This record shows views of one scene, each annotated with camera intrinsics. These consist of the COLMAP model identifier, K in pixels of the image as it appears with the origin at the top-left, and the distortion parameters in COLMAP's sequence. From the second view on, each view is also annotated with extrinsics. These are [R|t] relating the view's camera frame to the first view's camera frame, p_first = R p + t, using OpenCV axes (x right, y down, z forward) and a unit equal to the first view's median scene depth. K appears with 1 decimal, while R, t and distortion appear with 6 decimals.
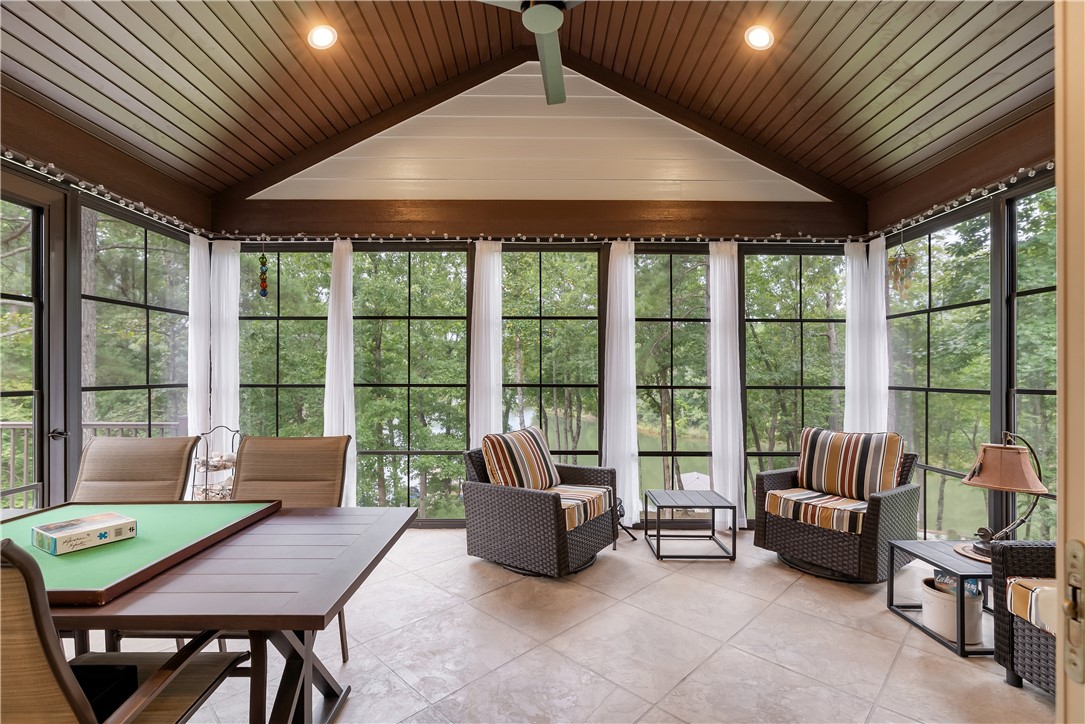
lens RADIAL K [[490.3, 0, 547.1], [0, 490.3, 368.7], [0, 0, 1]] dist [-0.001667, -0.000071]
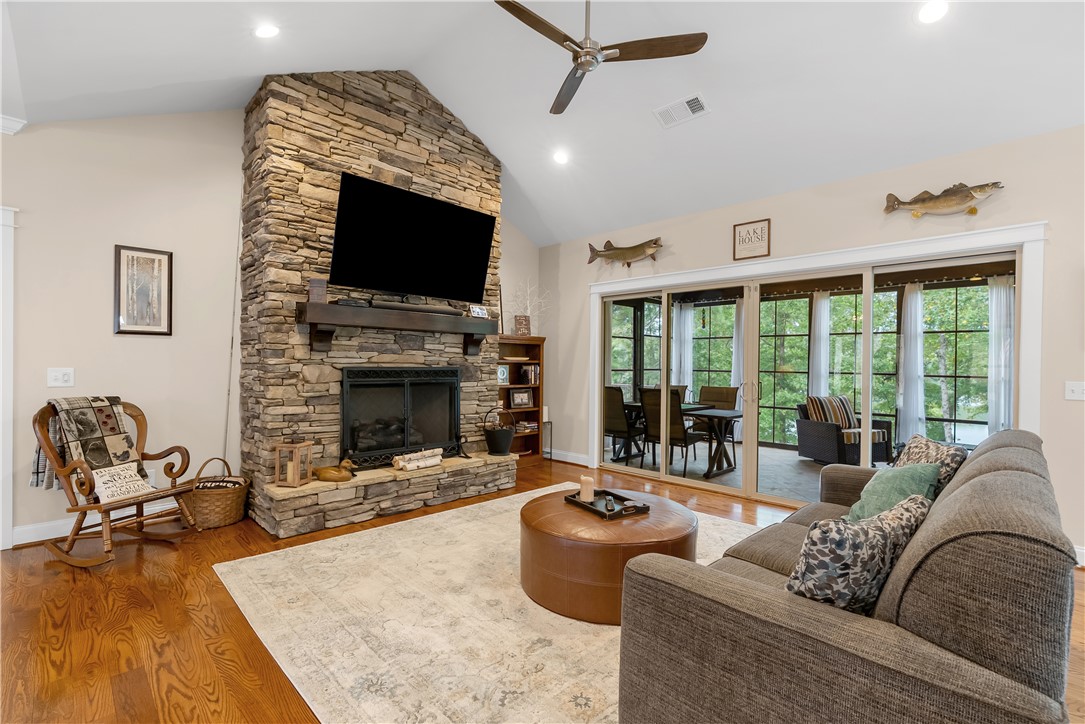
lens RADIAL K [[490.3, 0, 546.8], [0, 490.3, 364.8], [0, 0, 1]] dist [-0.001667, -0.000071]
pose [[0.701238, 0.011281, -0.712838, 0.540381], [-0.010671, 0.999929, 0.005328, 0.007847], [0.712848, 0.003870, 0.701308, -1.138737]]
